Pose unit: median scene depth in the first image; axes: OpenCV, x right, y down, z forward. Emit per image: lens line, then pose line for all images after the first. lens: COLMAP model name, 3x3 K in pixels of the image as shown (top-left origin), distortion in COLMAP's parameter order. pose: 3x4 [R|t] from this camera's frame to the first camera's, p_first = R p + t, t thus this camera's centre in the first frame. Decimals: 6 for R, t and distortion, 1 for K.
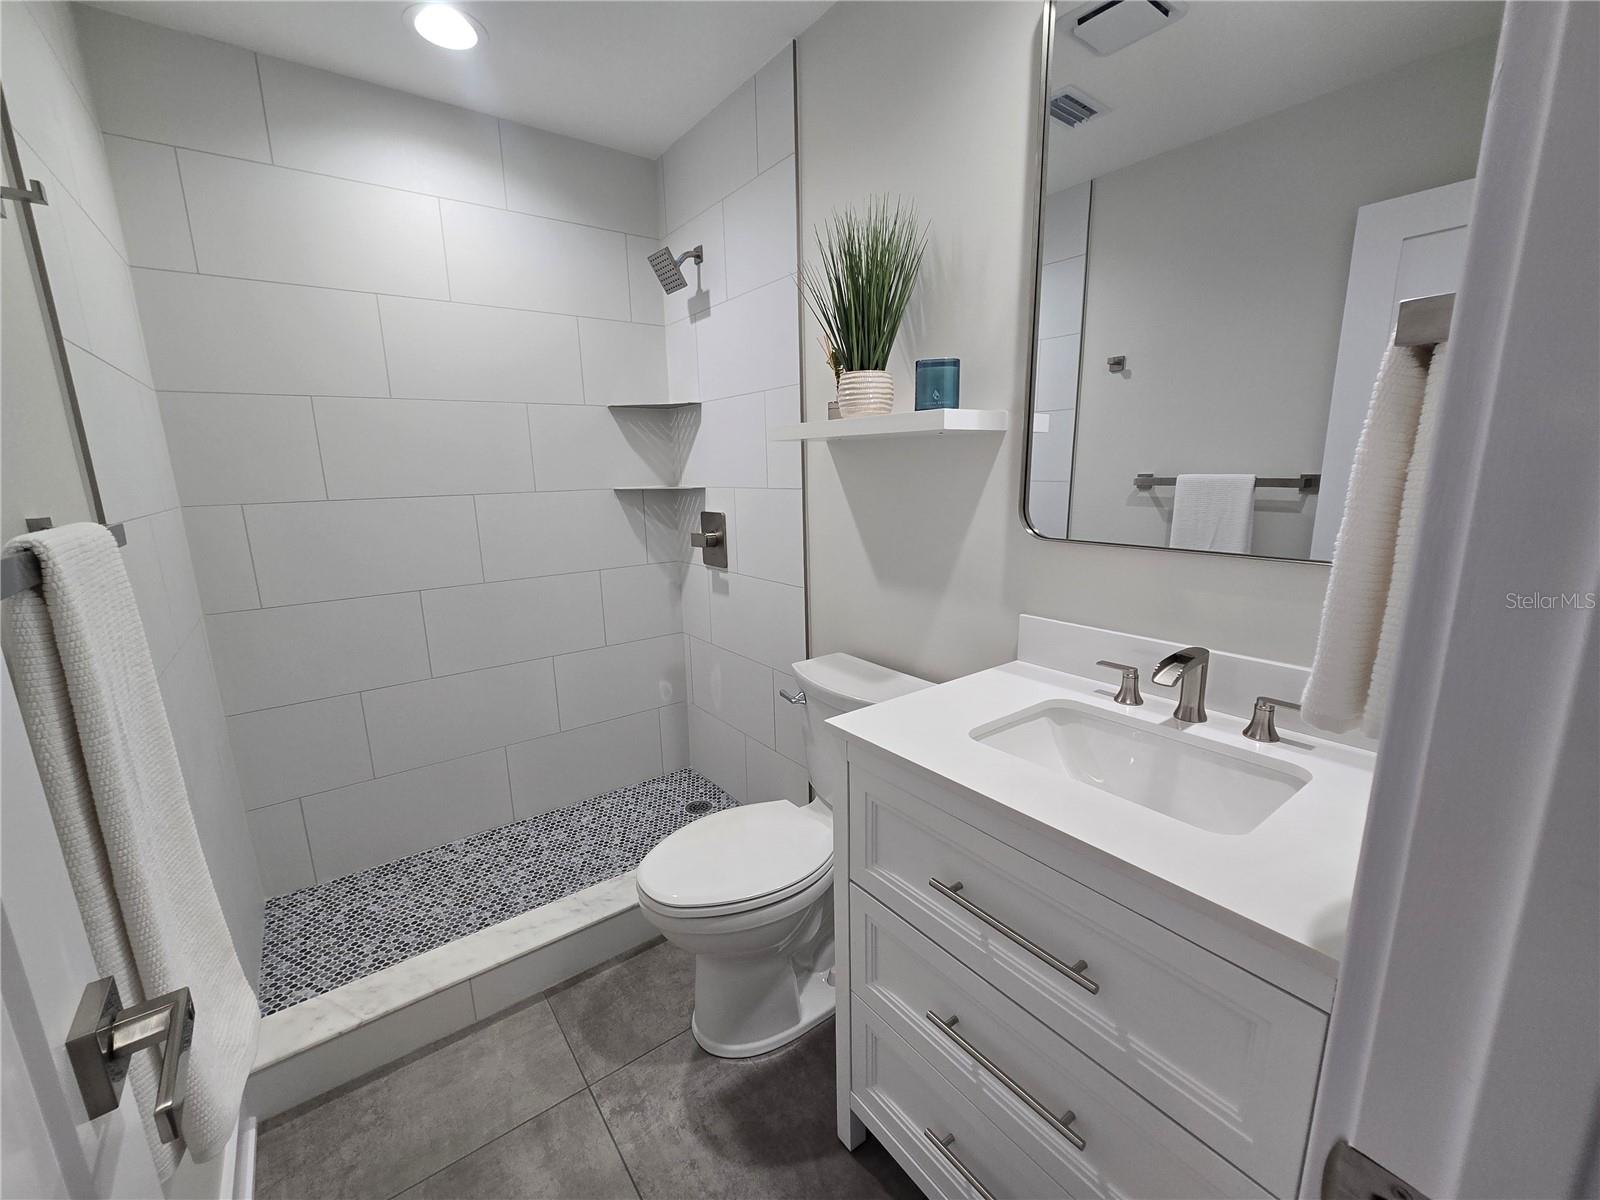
lens RADIAL K [[657.8, 0, 798.5], [0, 657.8, 601.9], [0, 0, 1]] dist [-0.009013, 0.002799]
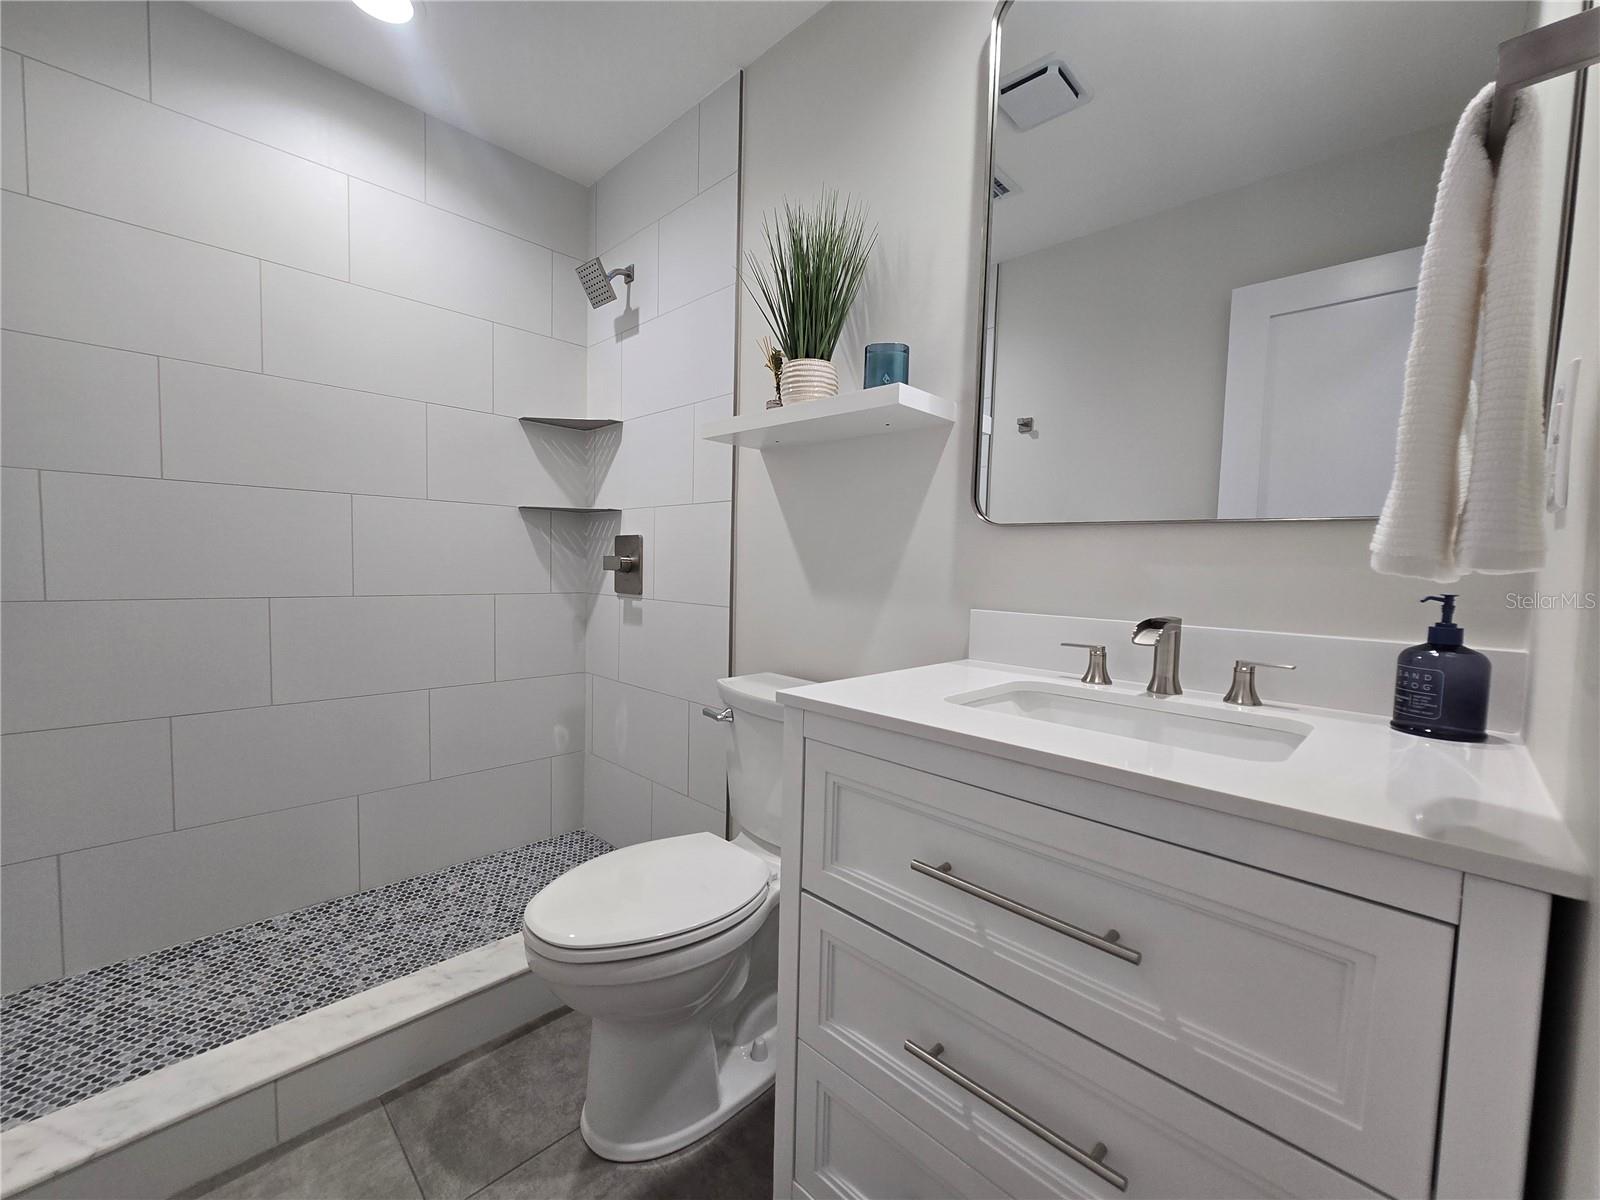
lens RADIAL K [[655.7, 0, 800.0], [0, 655.7, 600.0], [0, 0, 1]] dist [-0.013630, 0.004516]
pose [[0.987214, 0.038416, 0.154702, -0.042903], [-0.015502, 0.989061, -0.146688, 0.120931], [-0.158645, 0.142414, 0.977011, 0.094828]]
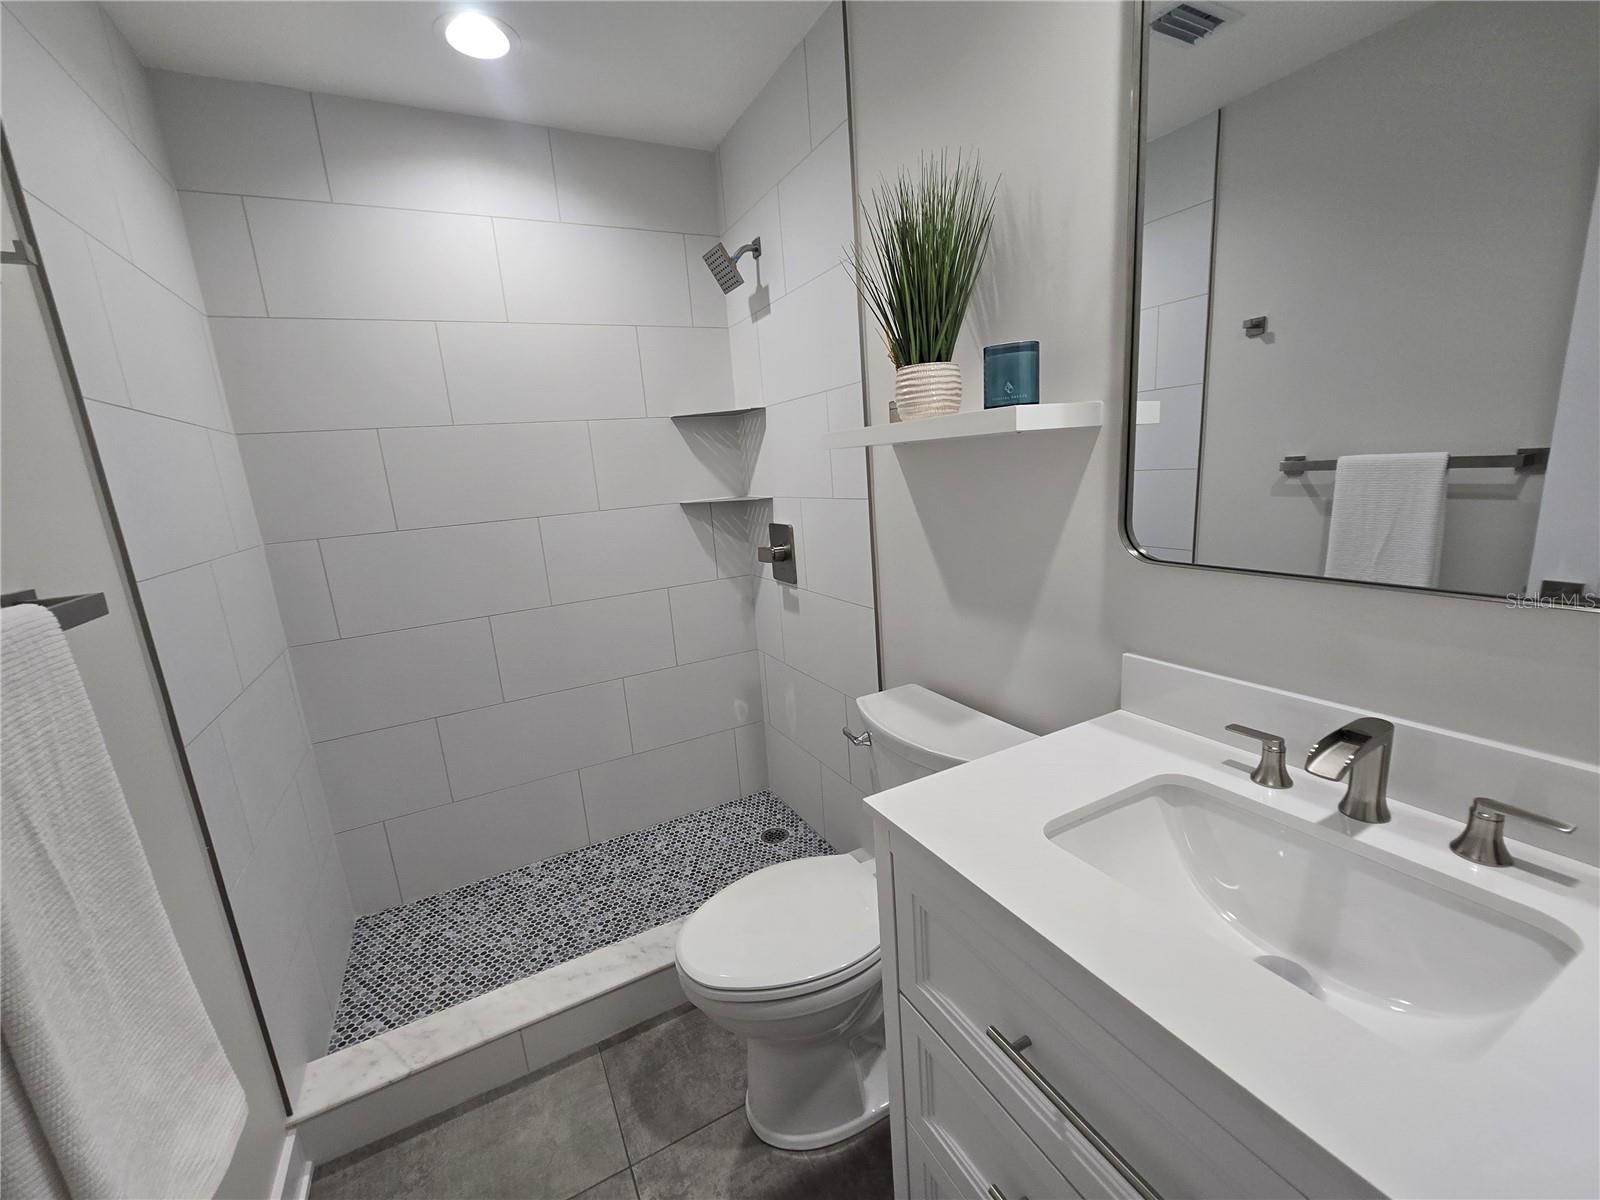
lens RADIAL K [[657.8, 0, 798.5], [0, 657.8, 601.9], [0, 0, 1]] dist [-0.009013, 0.002799]
pose [[0.986186, -0.017342, -0.164729, 0.064100], [0.019376, 0.999755, 0.010745, -0.049505], [0.164502, -0.013789, 0.986280, 0.115762]]
